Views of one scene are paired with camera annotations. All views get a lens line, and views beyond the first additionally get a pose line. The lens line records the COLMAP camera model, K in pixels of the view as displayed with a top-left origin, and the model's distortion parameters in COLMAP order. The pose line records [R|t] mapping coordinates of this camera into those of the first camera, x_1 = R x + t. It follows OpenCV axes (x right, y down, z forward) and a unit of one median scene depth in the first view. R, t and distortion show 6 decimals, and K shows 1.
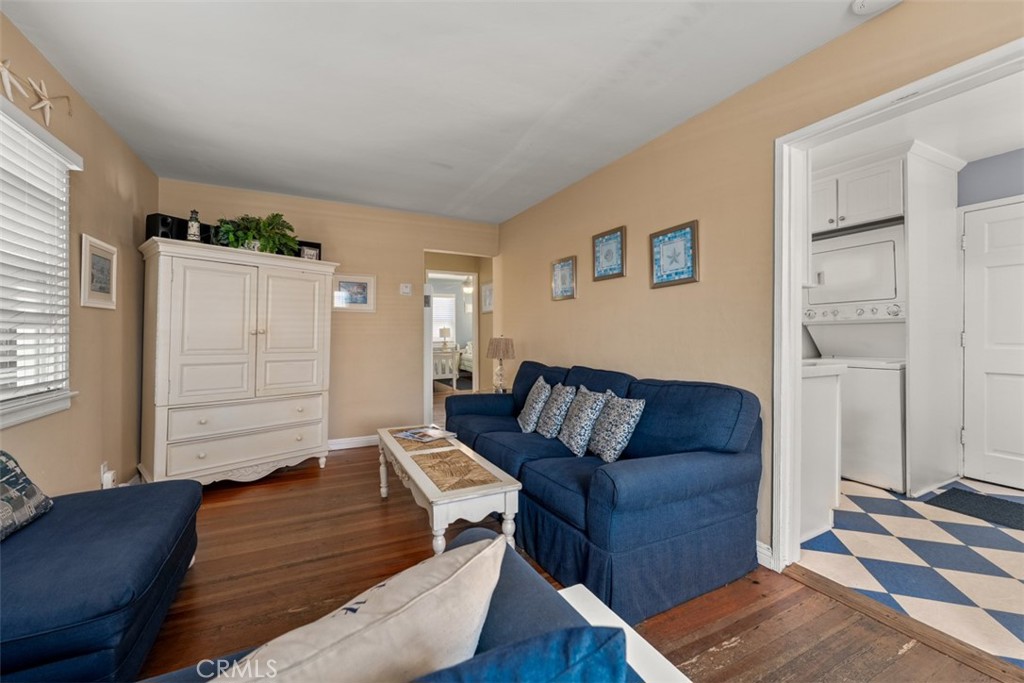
lens RADIAL K [[410.8, 0, 515.6], [0, 410.8, 329.7], [0, 0, 1]] dist [-0.001061, -0.000154]
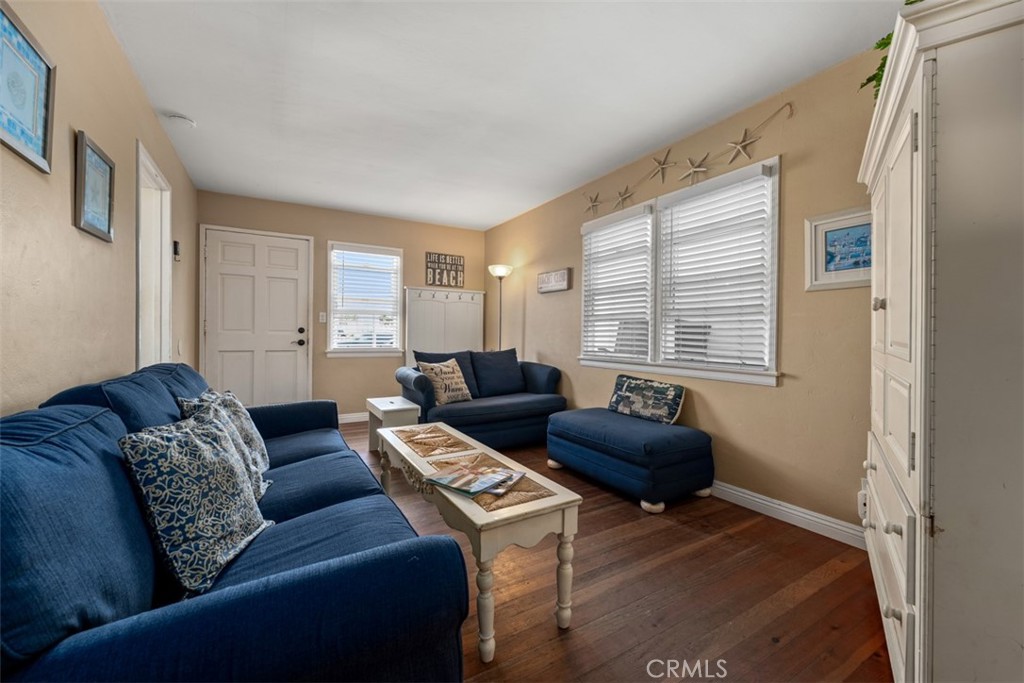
lens RADIAL K [[407.0, 0, 508.0], [0, 407.0, 341.5], [0, 0, 1]] dist [0.000767, -0.000056]
pose [[-0.998662, -0.009057, -0.050907, -0.214636], [-0.009386, 0.999937, 0.006220, 0.049817], [0.050847, 0.006689, -0.998684, 1.482552]]
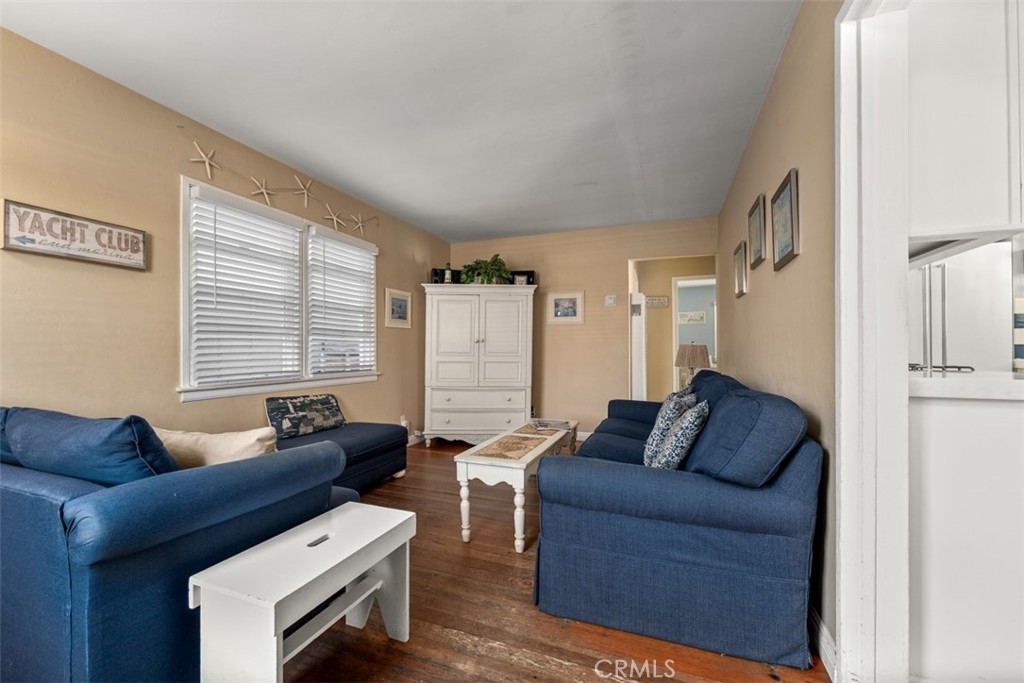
lens RADIAL K [[413.8, 0, 511.6], [0, 413.8, 349.2], [0, 0, 1]] dist [0.000245, -0.000211]
pose [[0.669153, -0.004466, -0.743112, 0.538150], [0.010361, 0.999941, 0.003319, 0.032209], [0.743053, -0.009920, 0.669159, 0.131543]]
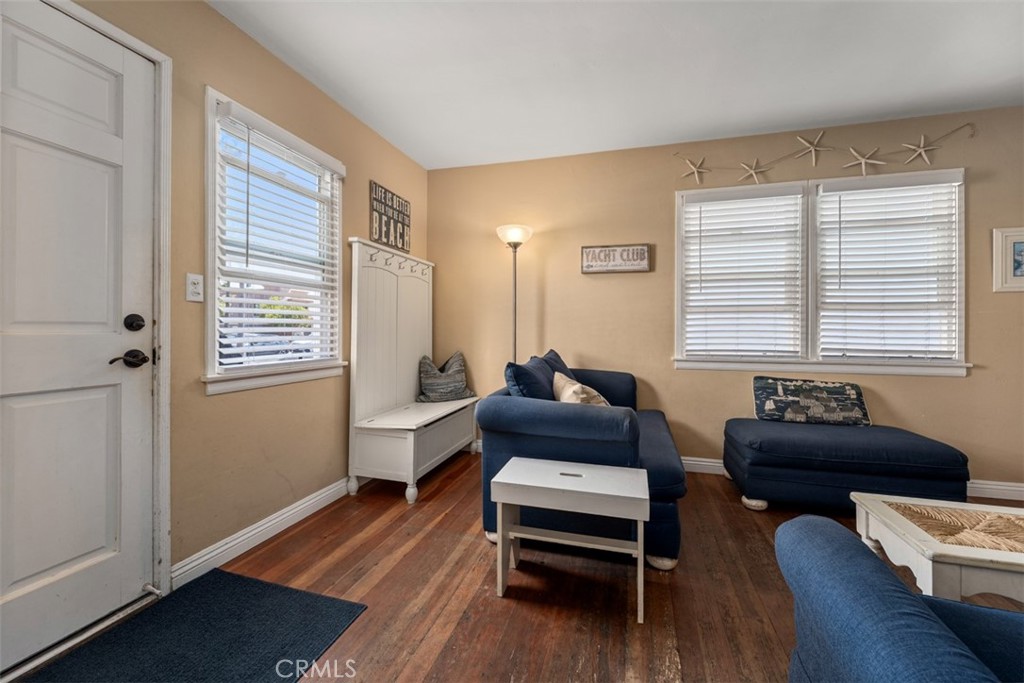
lens RADIAL K [[414.0, 0, 510.9], [0, 414.0, 334.0], [0, 0, 1]] dist [-0.001044, -0.000220]
pose [[-0.685864, 0.005440, -0.727709, 0.543211], [0.003578, 0.999985, 0.004102, 0.038407], [0.727721, 0.000209, -0.685873, 0.612565]]
